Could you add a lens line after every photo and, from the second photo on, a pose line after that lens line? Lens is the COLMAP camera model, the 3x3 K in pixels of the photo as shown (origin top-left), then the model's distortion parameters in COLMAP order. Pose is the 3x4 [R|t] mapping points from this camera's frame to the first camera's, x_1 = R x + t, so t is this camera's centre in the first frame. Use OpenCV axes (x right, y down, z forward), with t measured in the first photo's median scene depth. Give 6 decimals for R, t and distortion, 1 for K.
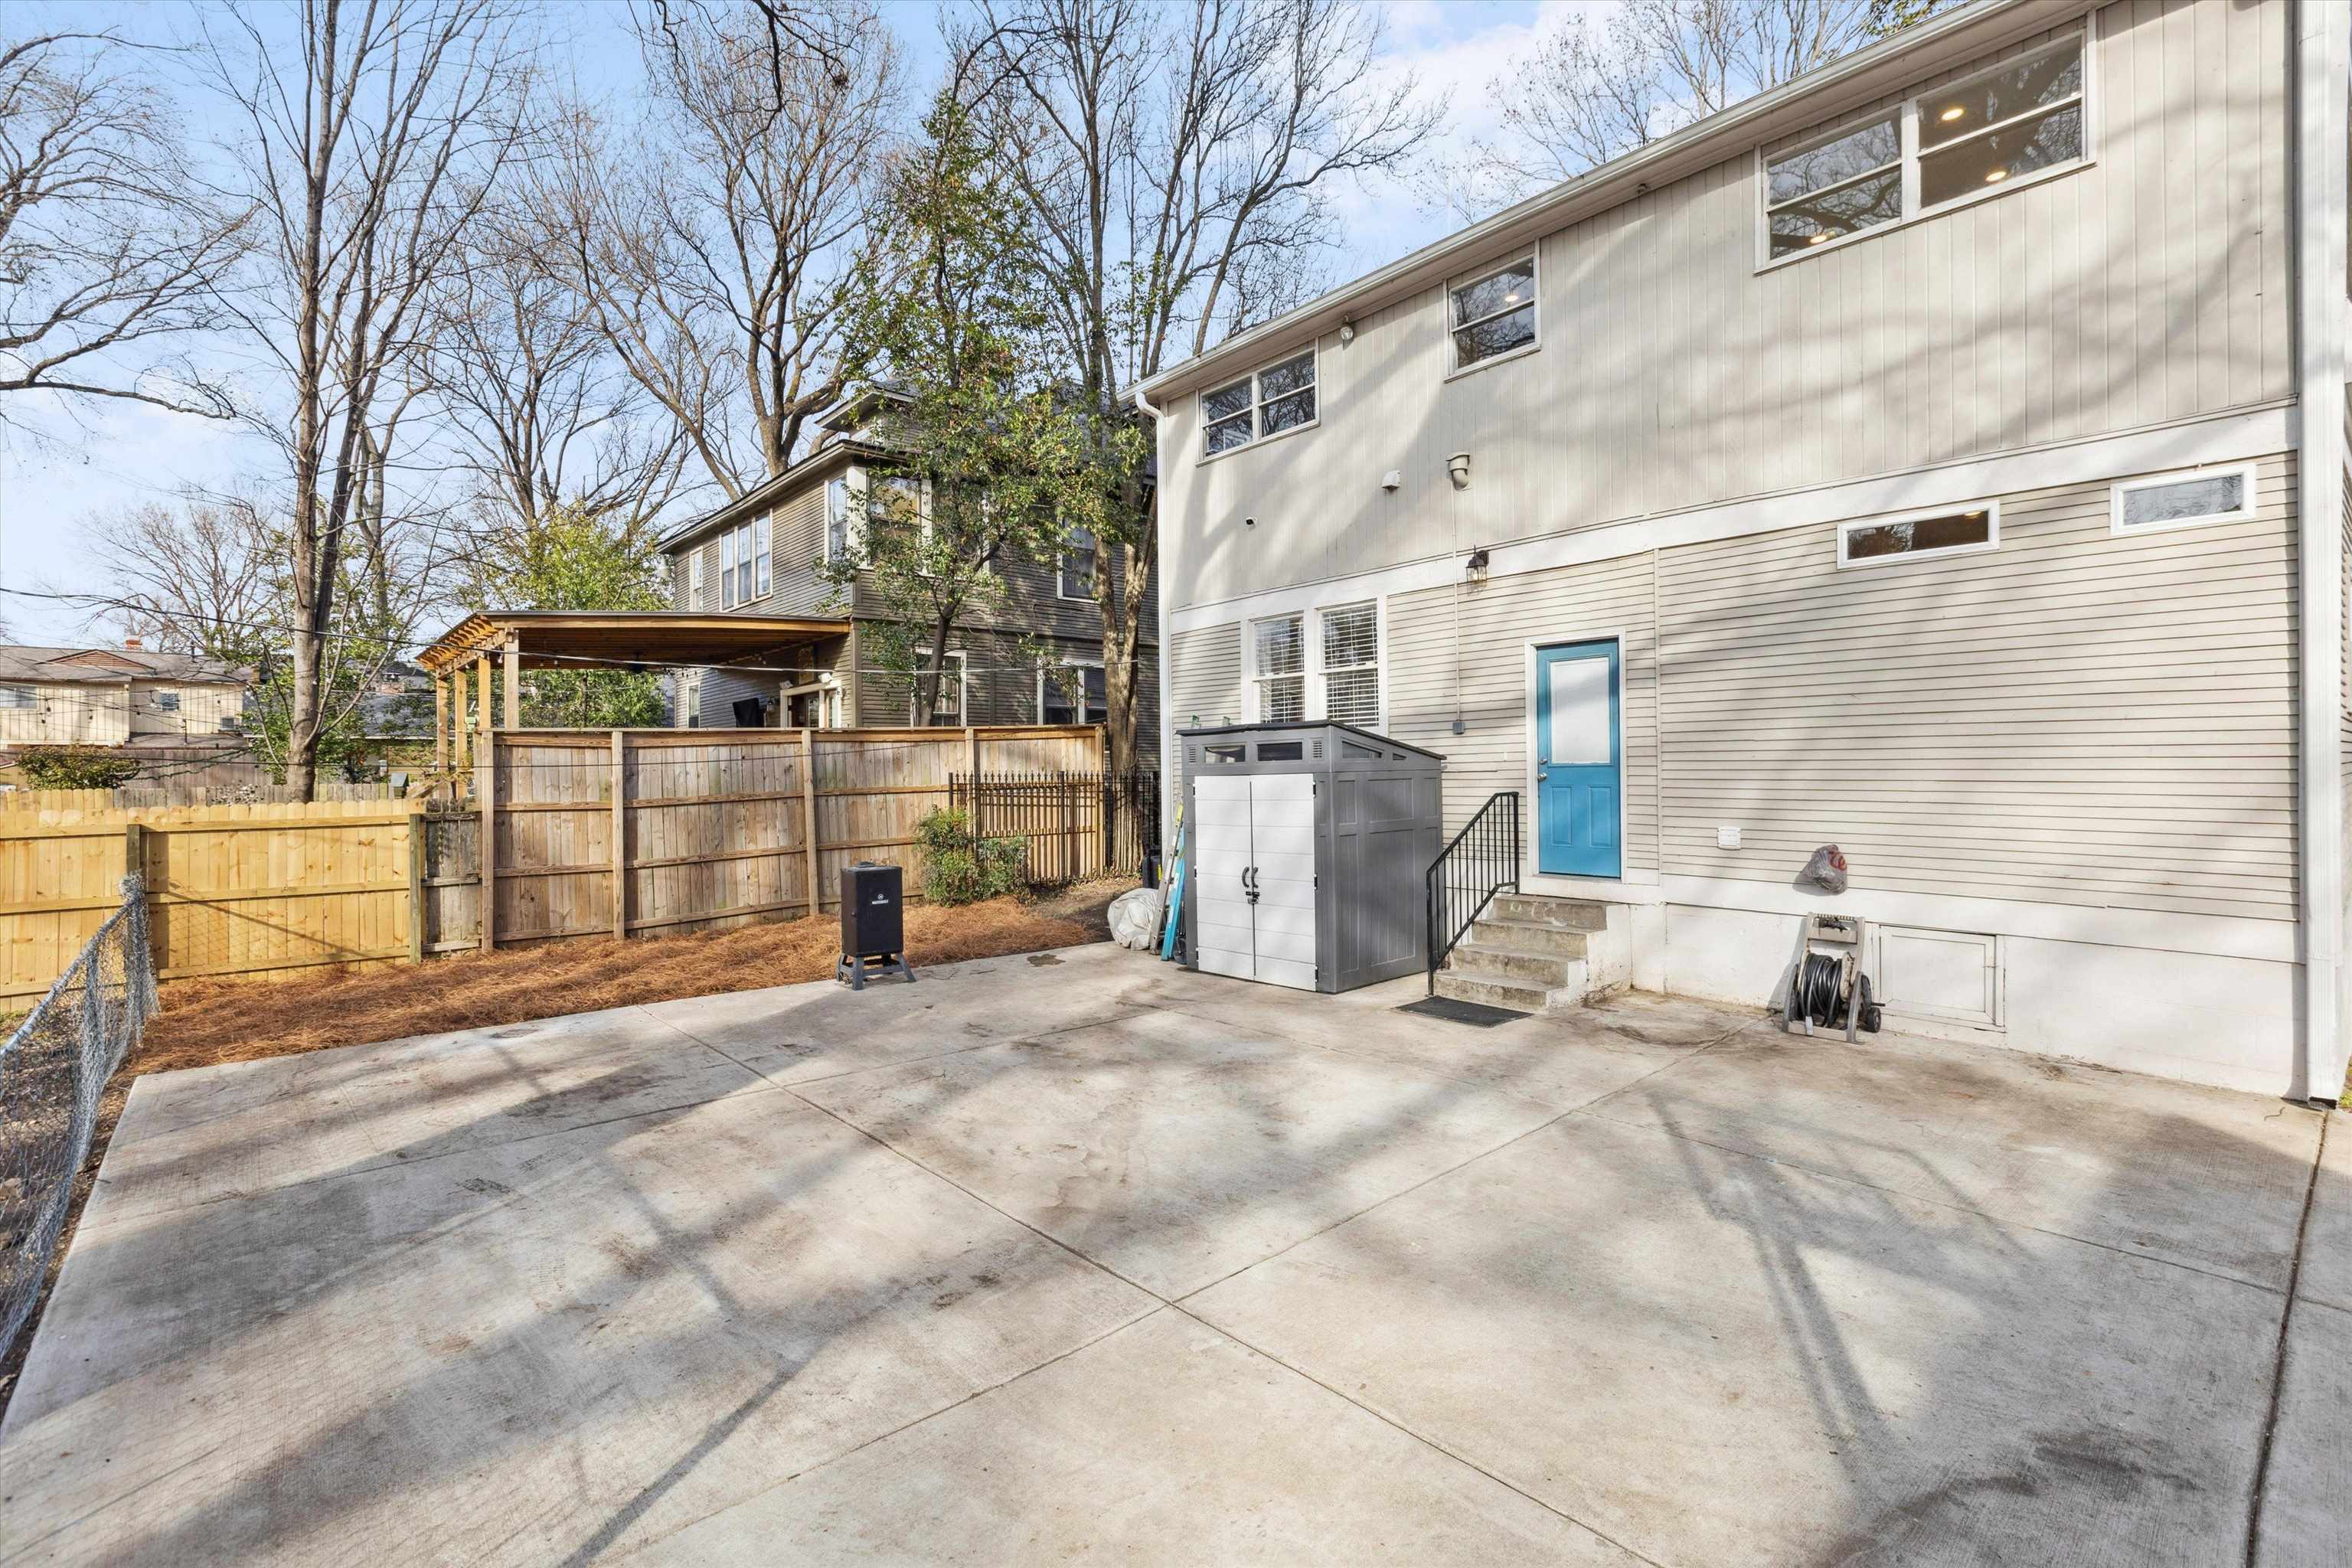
lens RADIAL K [[1068.4, 0, 1173.3], [0, 1068.4, 776.1], [0, 0, 1]] dist [0.000858, 0.000965]
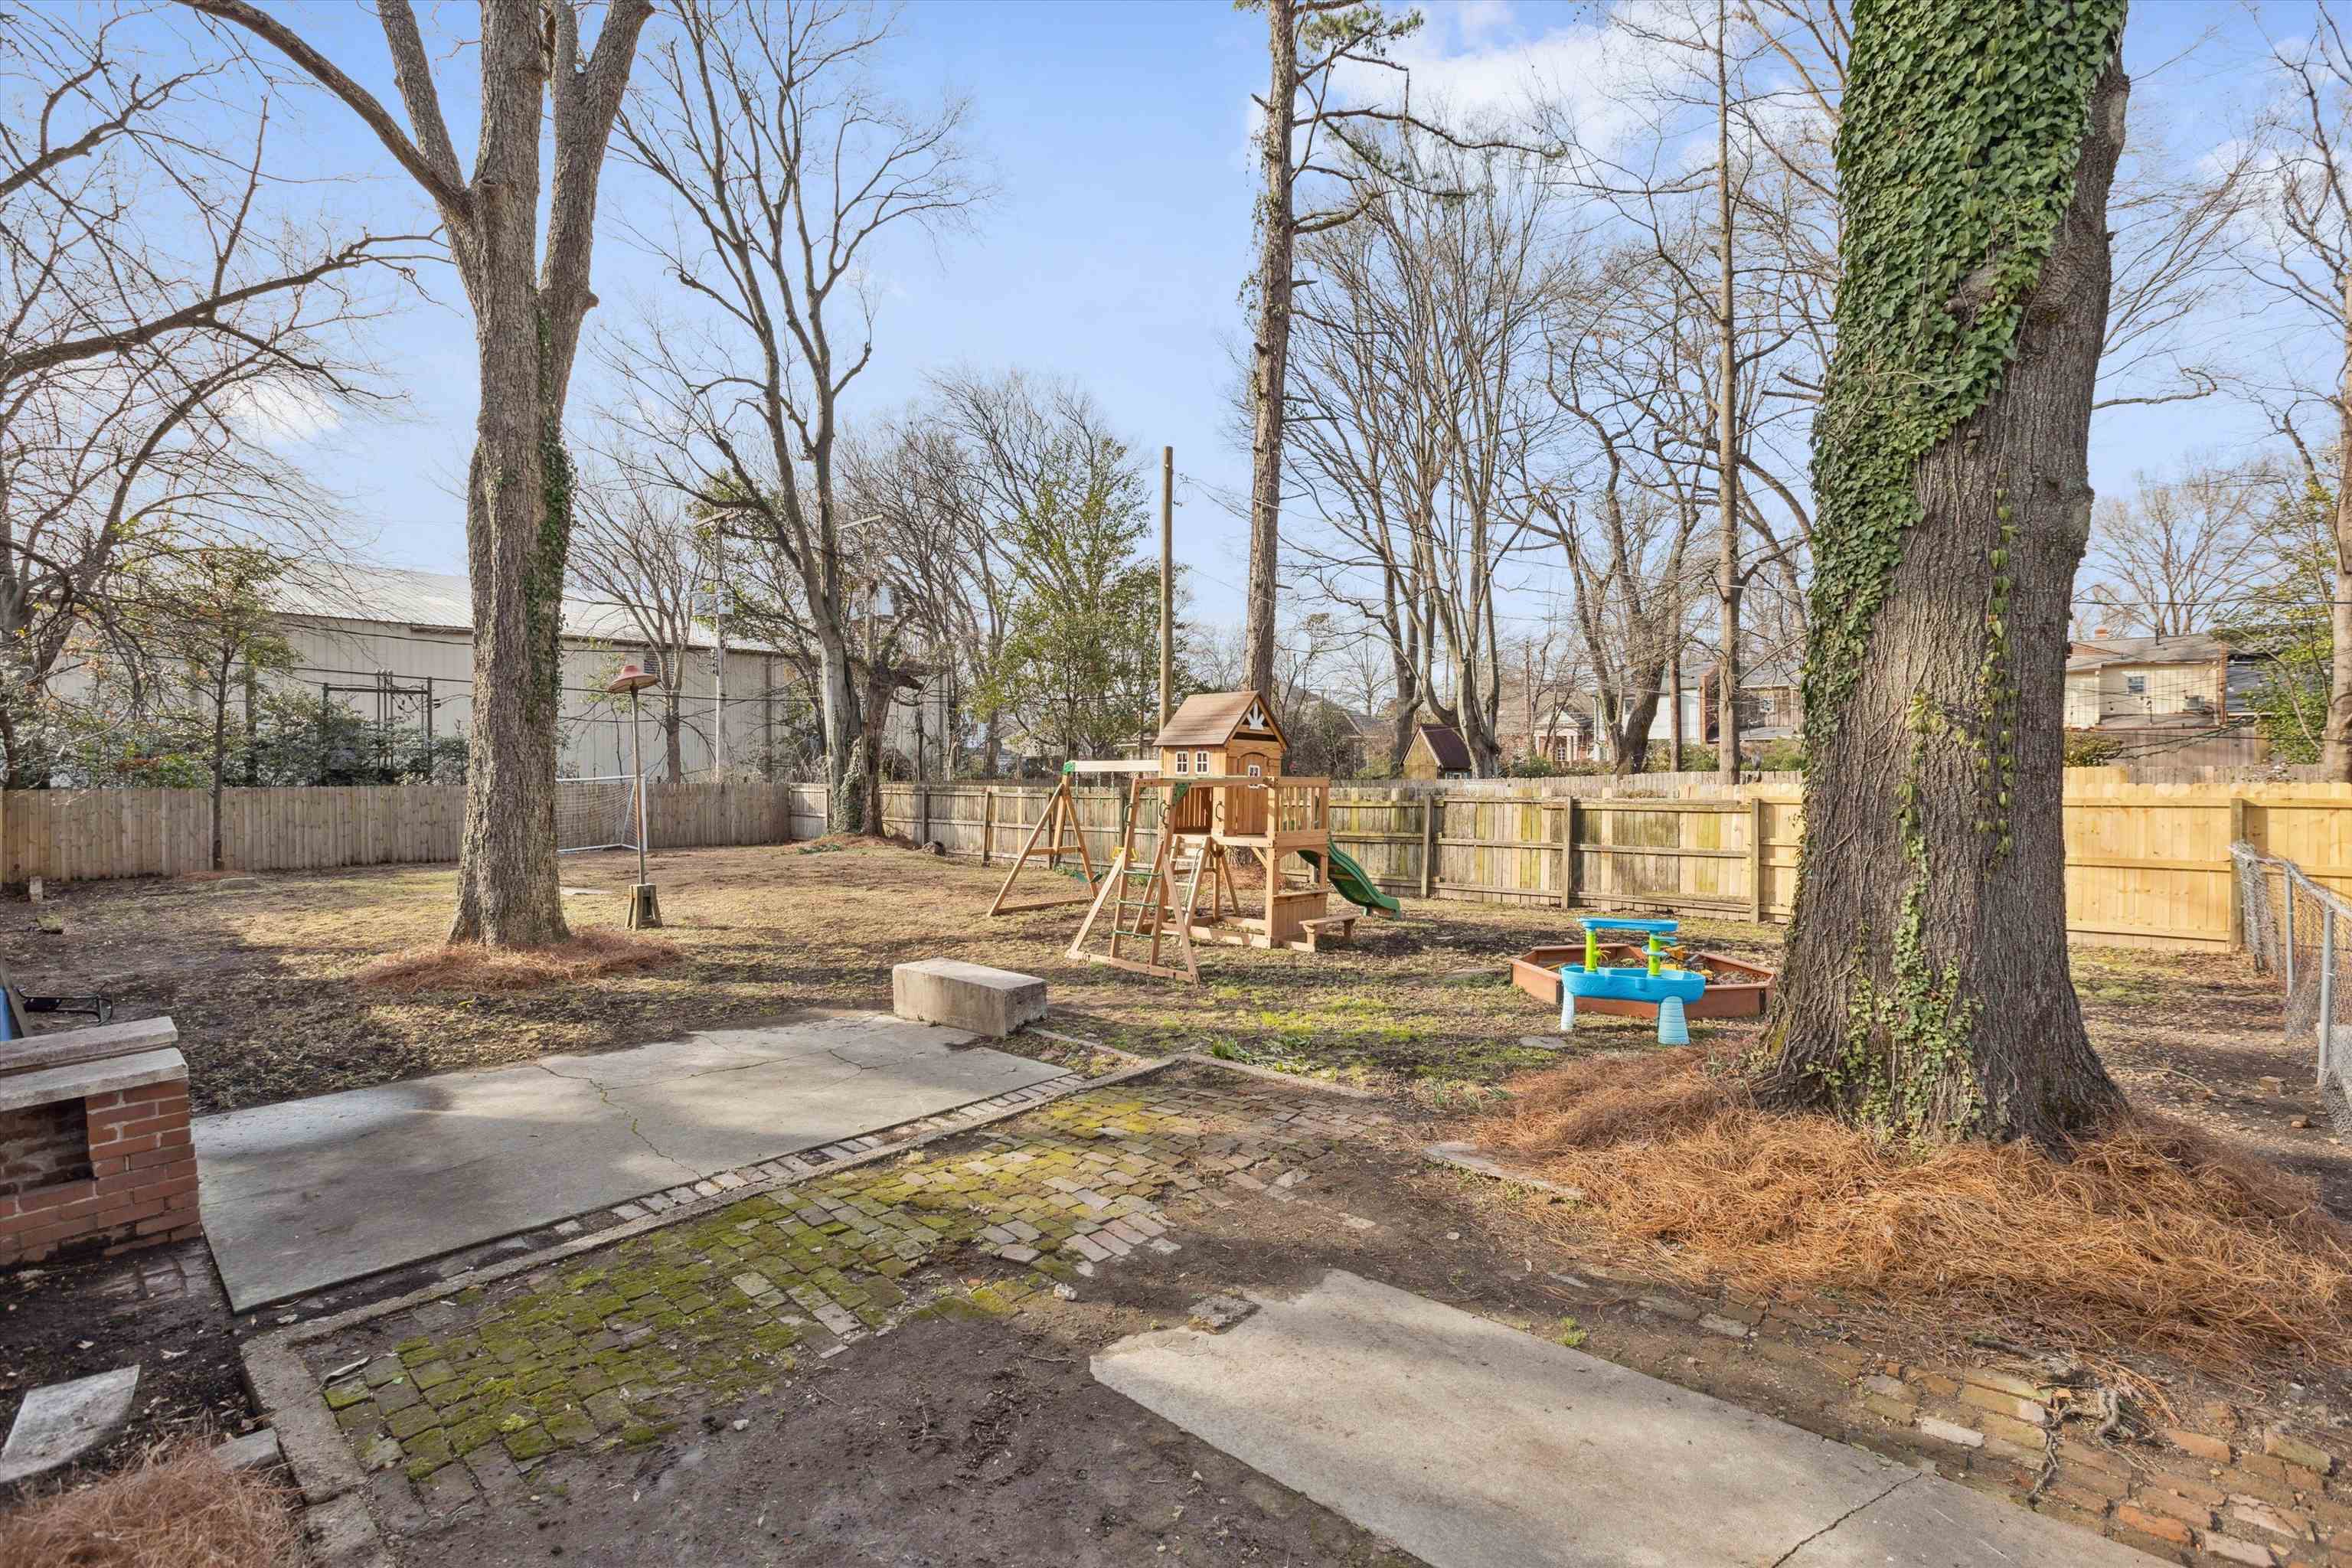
lens RADIAL K [[1068.4, 0, 1175.2], [0, 1068.4, 776.3], [0, 0, 1]] dist [0.000858, 0.000965]
pose [[0.108762, 0.017340, -0.993917, 0.007630], [0.001542, 0.999844, 0.017613, 0.000511], [0.994067, -0.003448, 0.108718, -0.212497]]
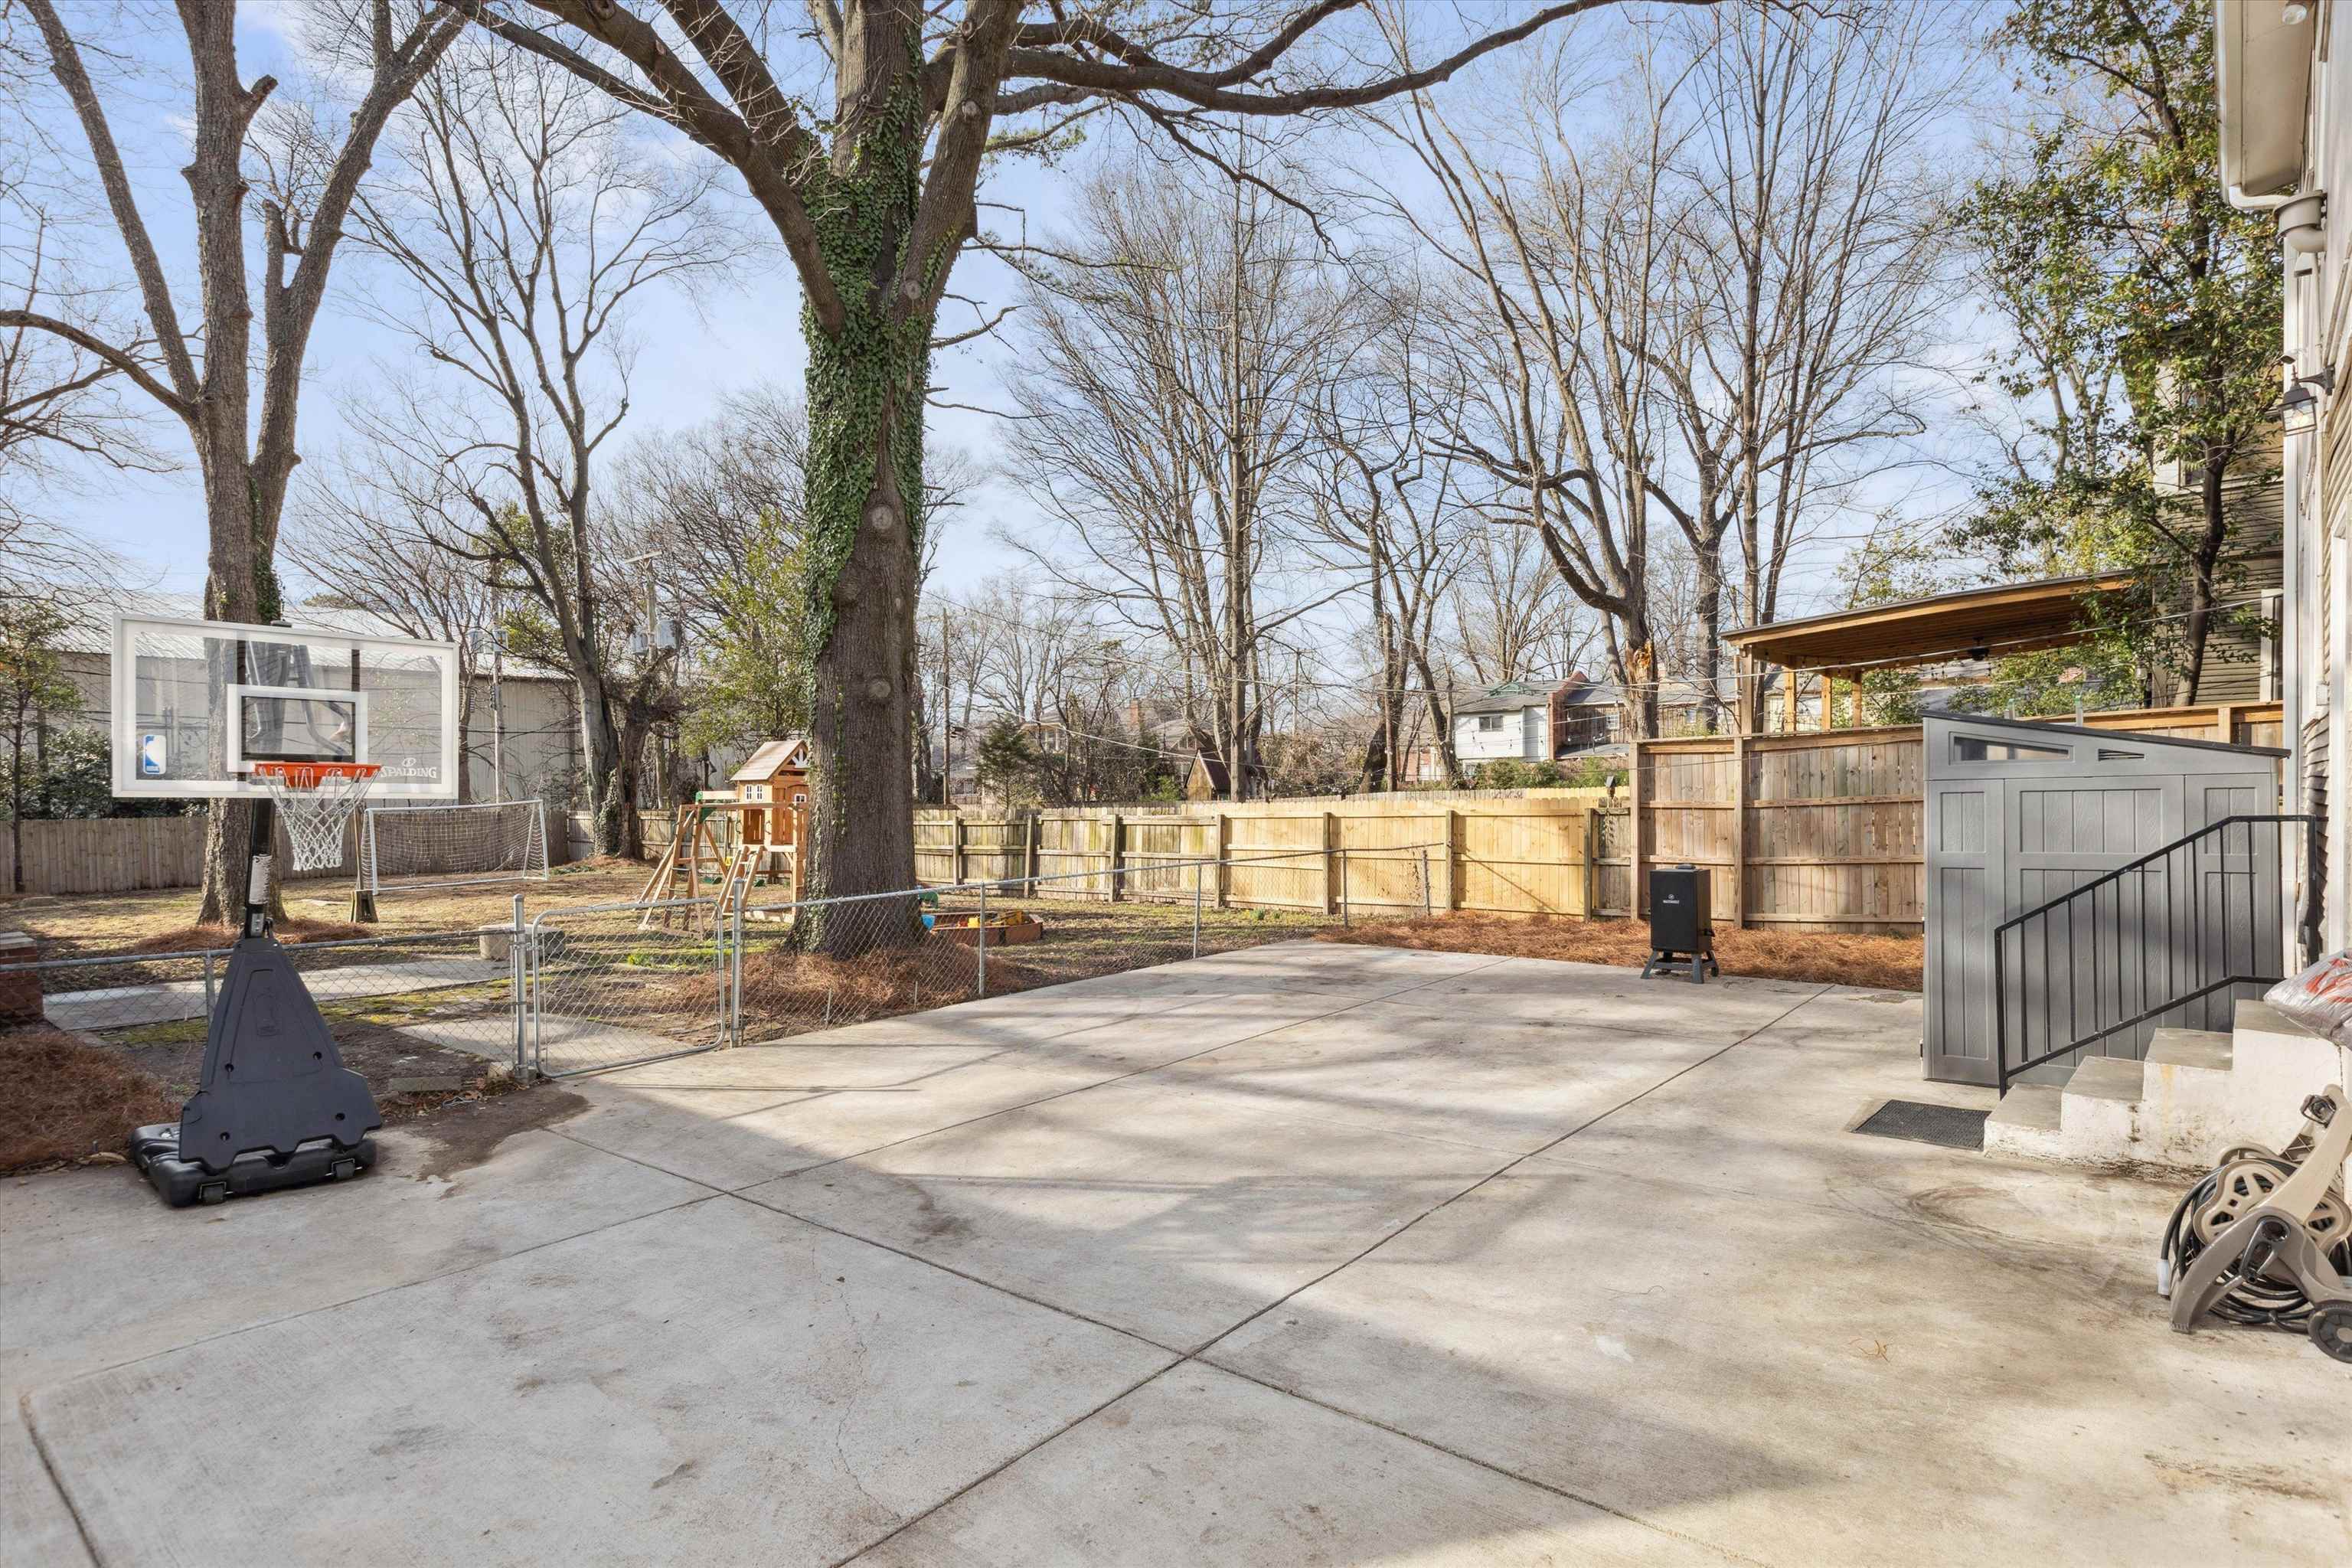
lens RADIAL K [[1235.9, 0, 1180.3], [0, 1235.9, 823.9], [0, 0, 1]] dist [-0.000330, -0.001196]
pose [[0.143708, 0.036663, -0.988941, 0.825713], [0.011628, 0.999182, 0.038732, -0.011515], [0.989552, -0.017065, 0.143164, 0.330532]]
